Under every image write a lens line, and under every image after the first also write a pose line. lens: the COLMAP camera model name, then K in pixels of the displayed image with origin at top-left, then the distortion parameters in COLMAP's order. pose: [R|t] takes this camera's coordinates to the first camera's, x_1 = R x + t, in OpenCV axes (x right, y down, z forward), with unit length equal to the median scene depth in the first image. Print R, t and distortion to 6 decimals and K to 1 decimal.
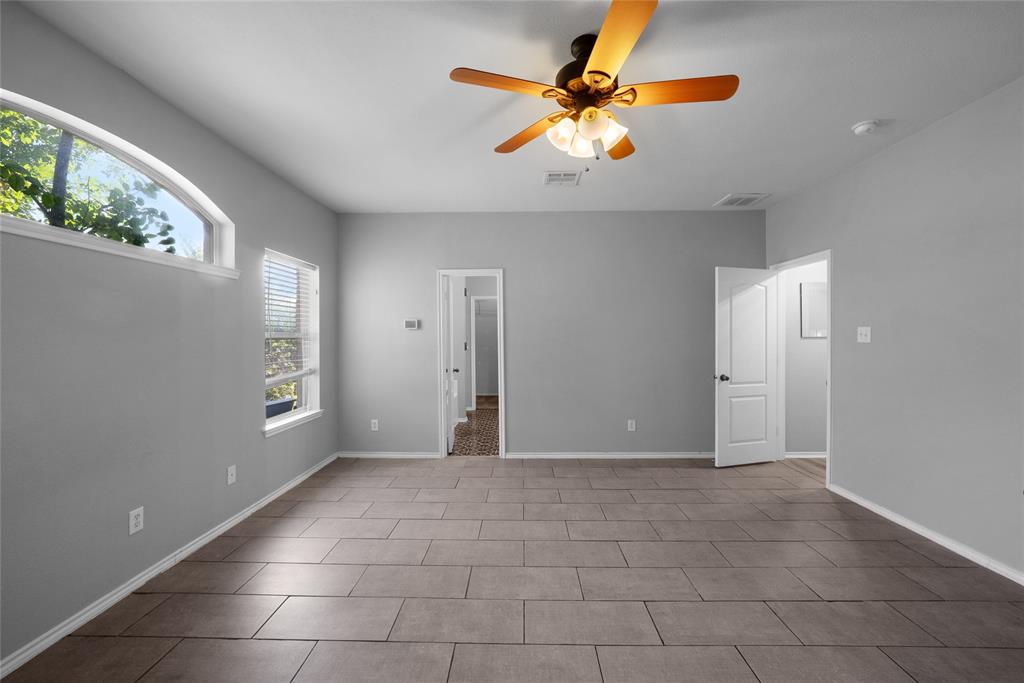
lens RADIAL K [[420.9, 0, 512.2], [0, 420.9, 346.6], [0, 0, 1]] dist [-0.014159, 0.000340]
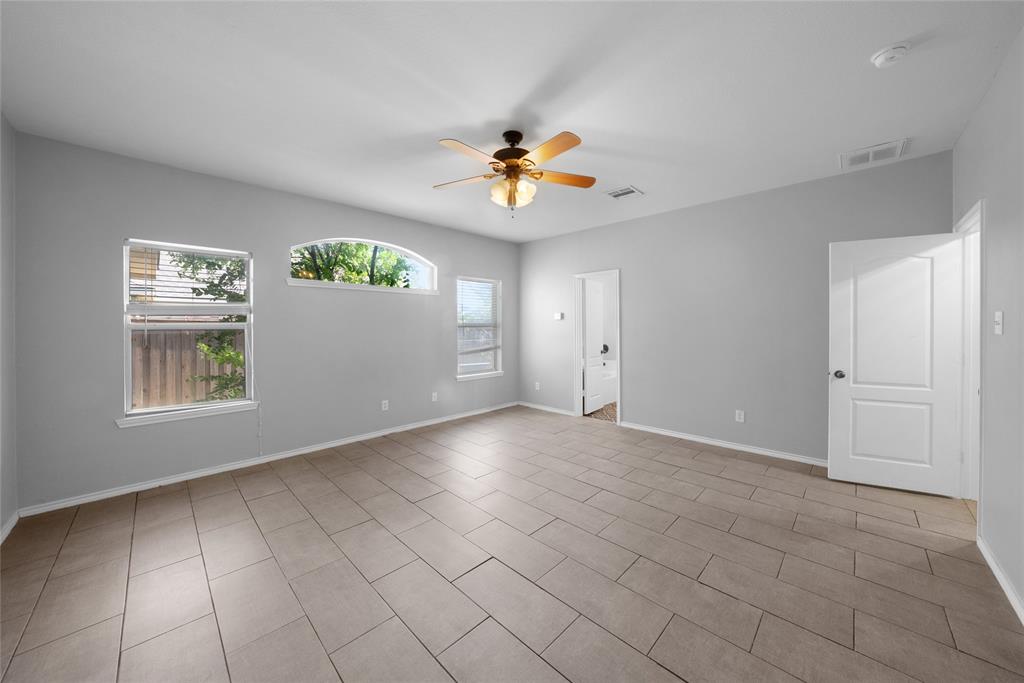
lens RADIAL K [[386.9, 0, 516.4], [0, 386.9, 339.8], [0, 0, 1]] dist [-0.035549, 0.008326]
pose [[0.702799, 0.026121, -0.710909, 0.602502], [-0.014698, 0.999646, 0.022200, -0.002289], [0.711237, -0.005154, 0.702934, 0.009269]]
